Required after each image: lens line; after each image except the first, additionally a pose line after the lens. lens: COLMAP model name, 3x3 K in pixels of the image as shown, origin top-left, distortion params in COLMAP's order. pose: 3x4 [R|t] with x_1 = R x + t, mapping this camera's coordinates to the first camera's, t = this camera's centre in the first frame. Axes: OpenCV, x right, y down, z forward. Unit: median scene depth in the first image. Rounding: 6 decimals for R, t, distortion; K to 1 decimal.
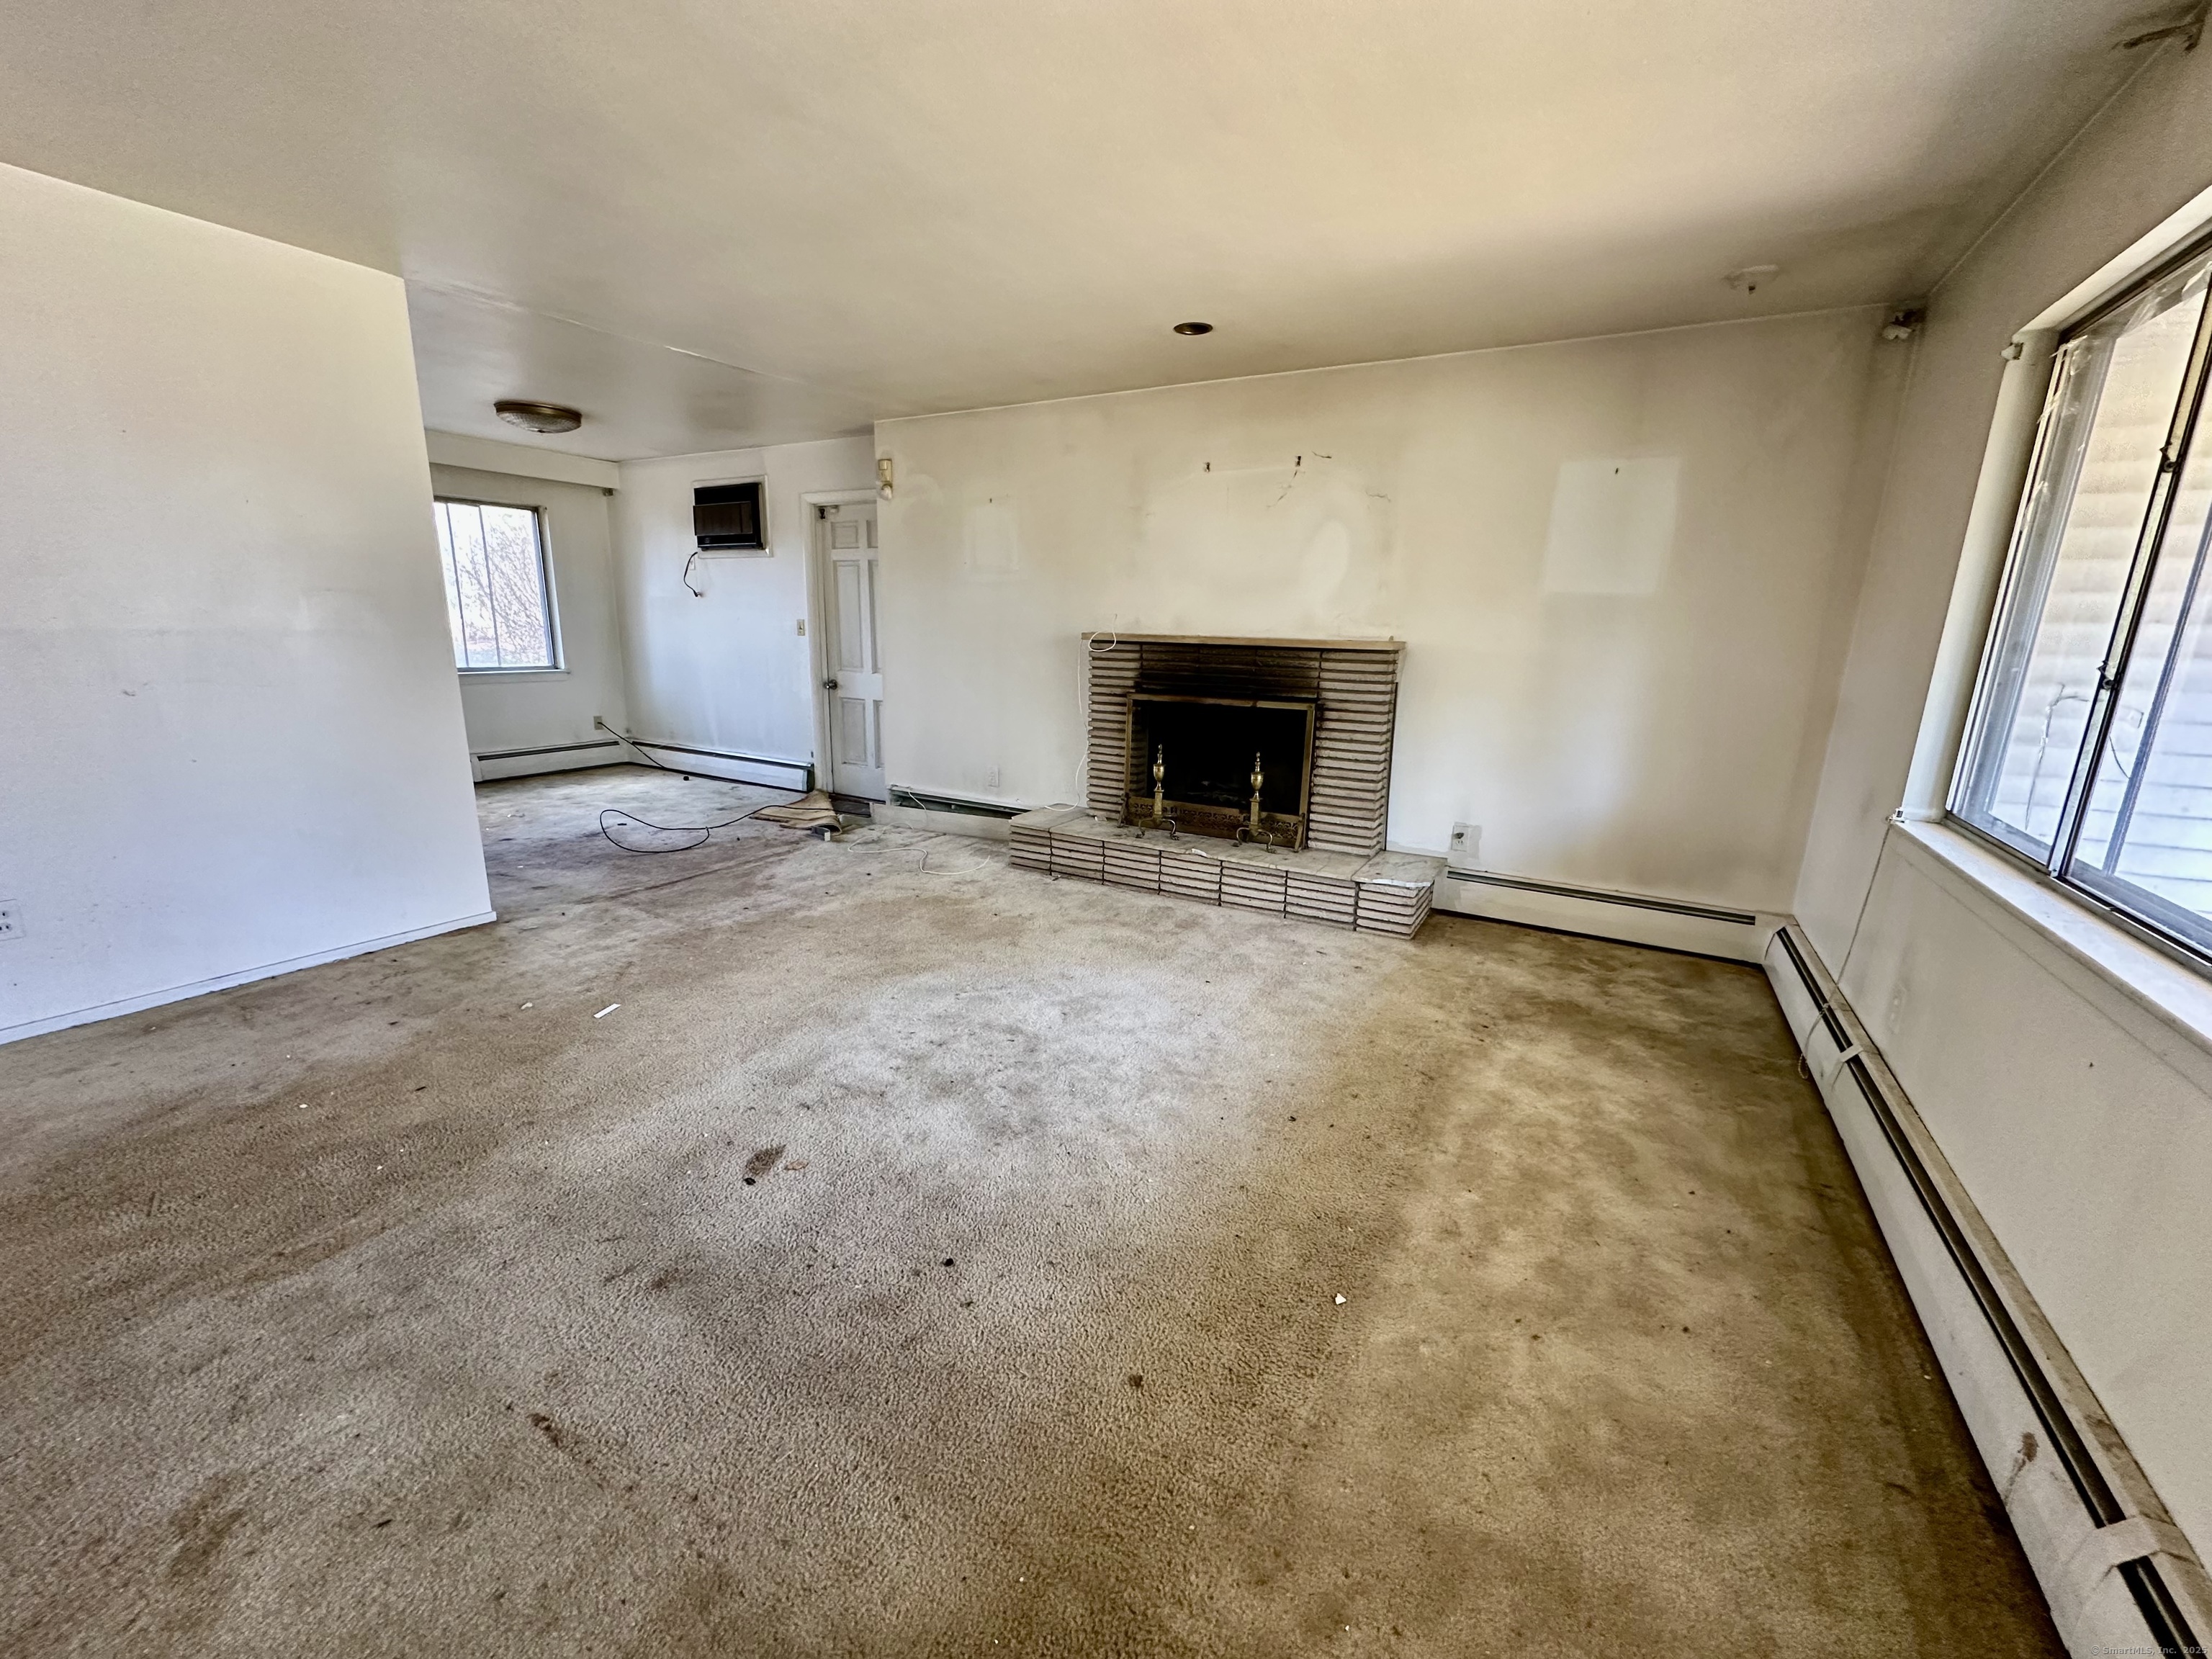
lens RADIAL K [[880.7, 0, 1106.0], [0, 880.7, 829.5], [0, 0, 1]] dist [0.002081, -0.000023]
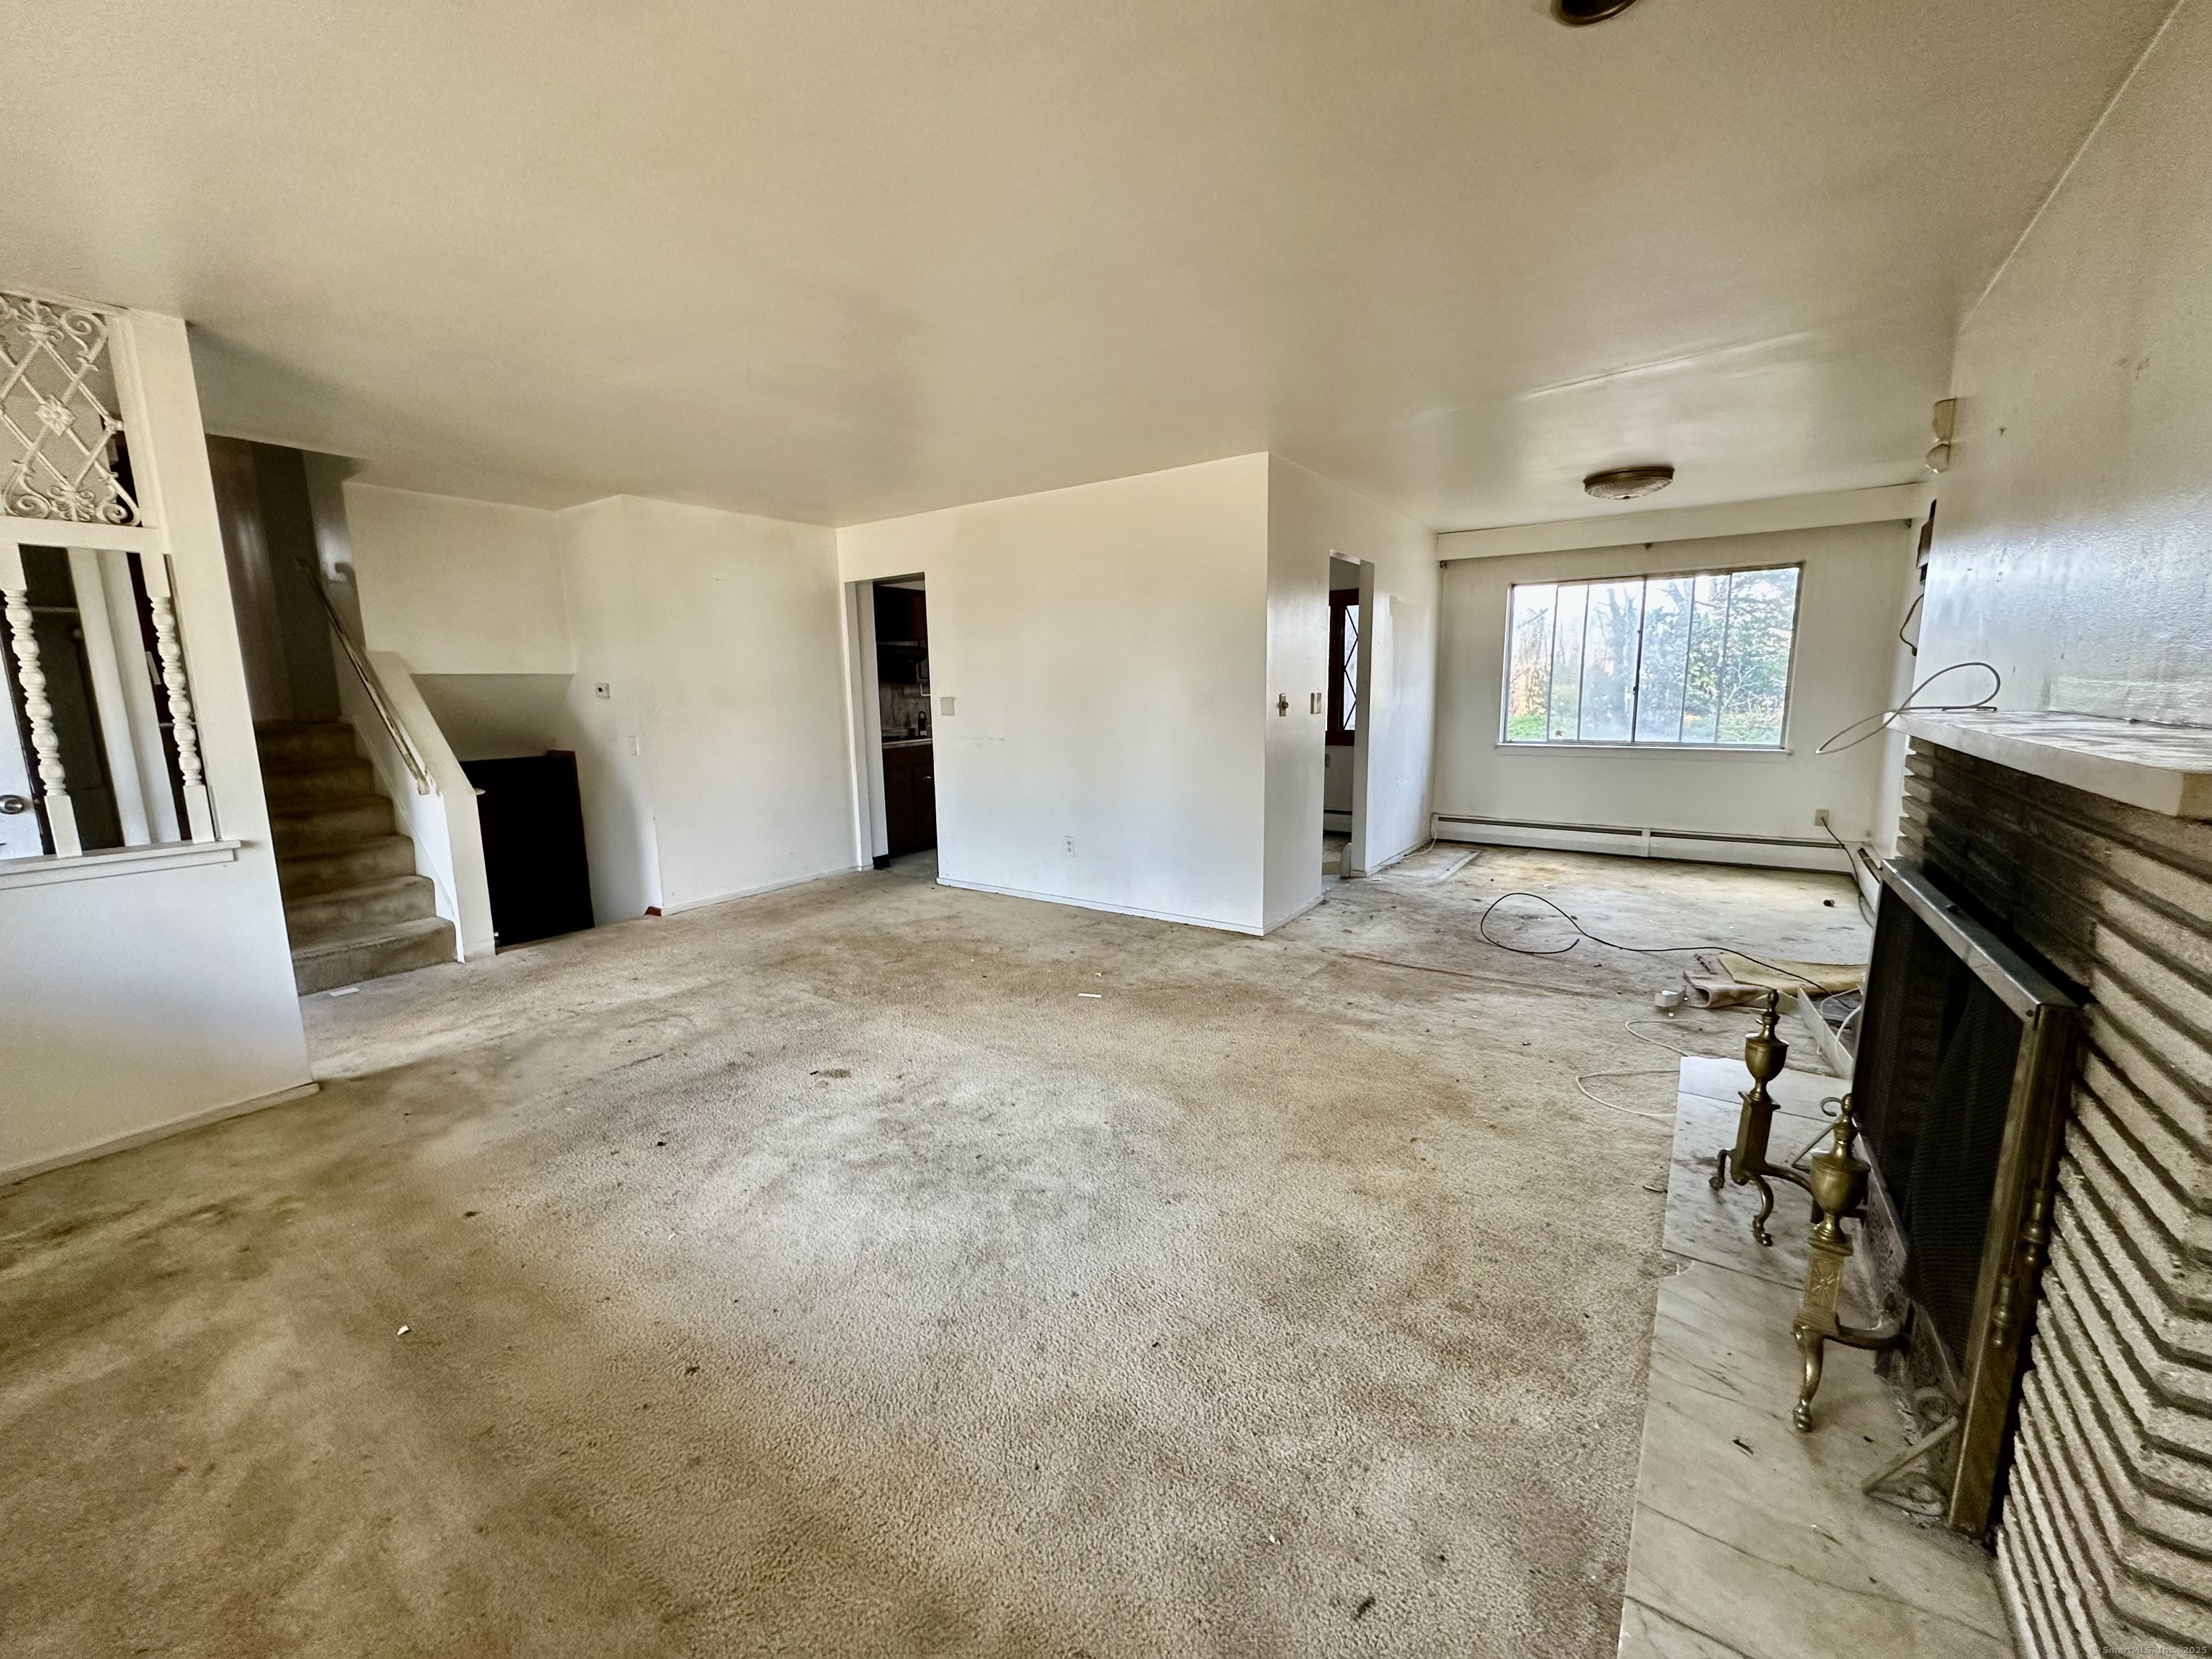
lens RADIAL K [[880.7, 0, 1106.0], [0, 880.7, 829.5], [0, 0, 1]] dist [0.002081, -0.000023]
pose [[-0.096413, 0.137094, -0.985855, 0.497489], [-0.210816, 0.965185, 0.154836, -0.174210], [0.972760, 0.222762, -0.064155, 0.755533]]
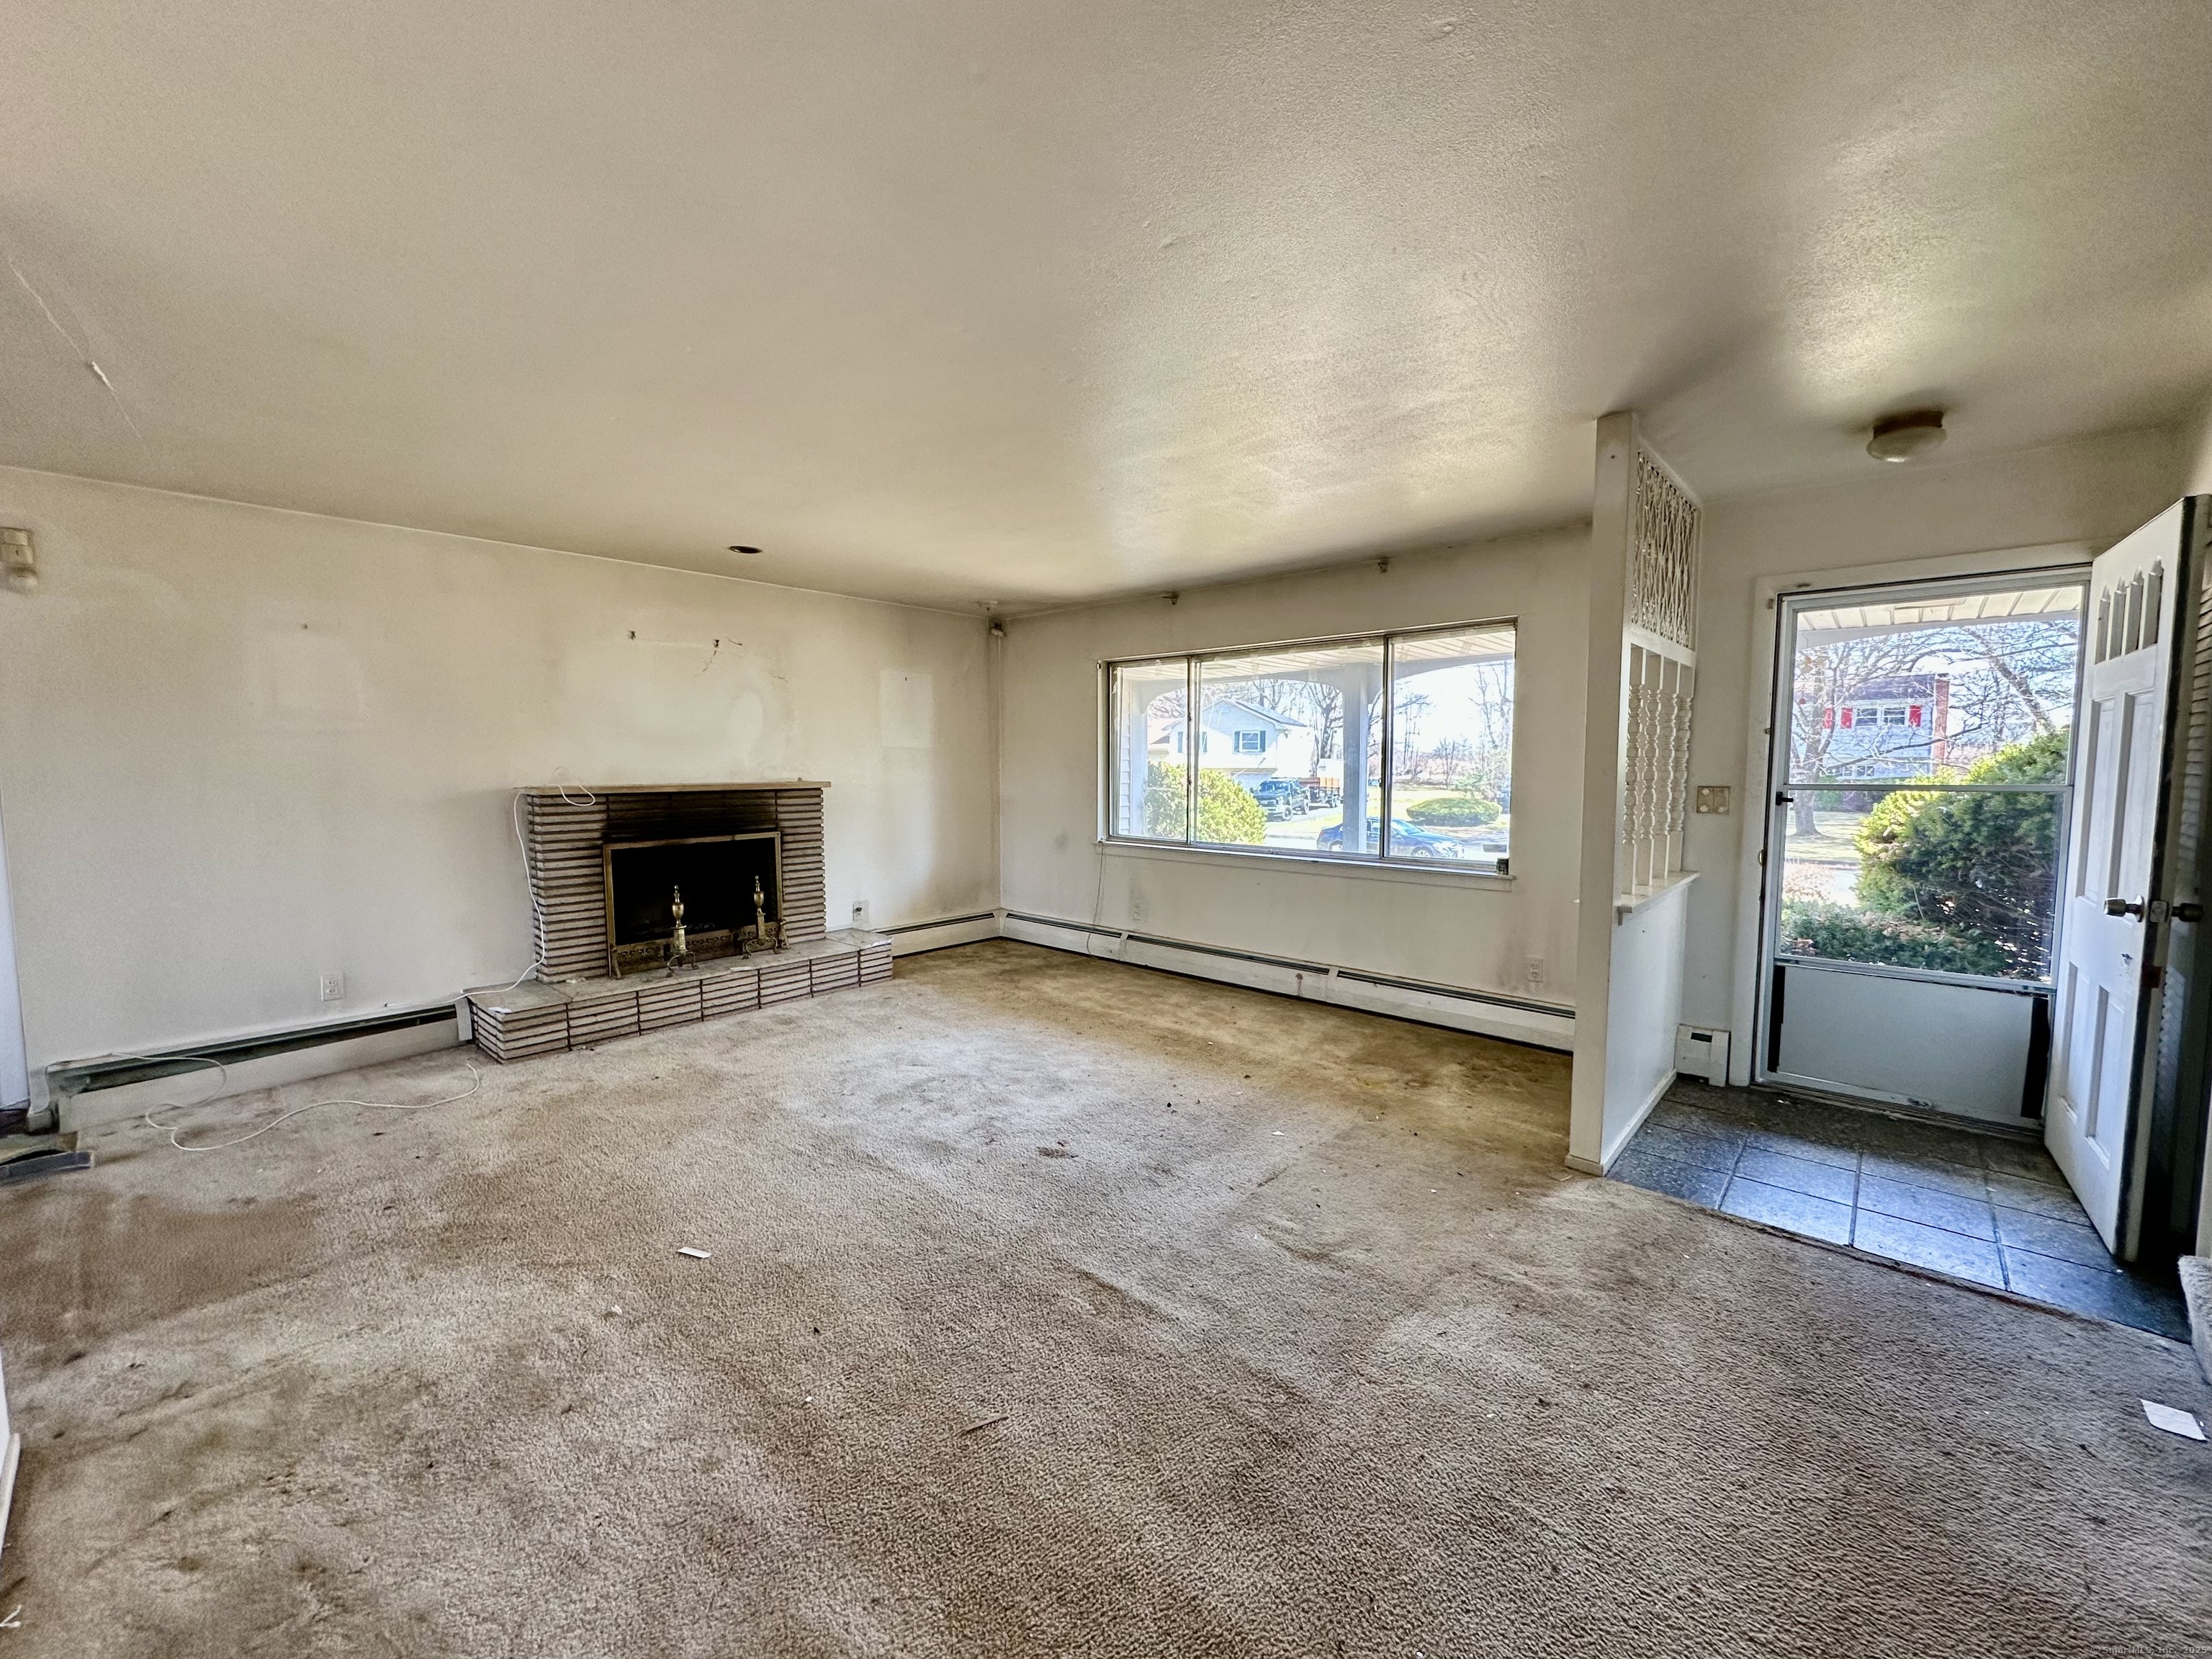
lens RADIAL K [[880.7, 0, 1106.0], [0, 880.7, 829.5], [0, 0, 1]] dist [0.002081, -0.000023]
pose [[0.219682, -0.102911, 0.970128, -0.905435], [0.227686, 0.972367, 0.051590, -0.103319], [-0.948630, 0.209552, 0.237043, 0.242485]]
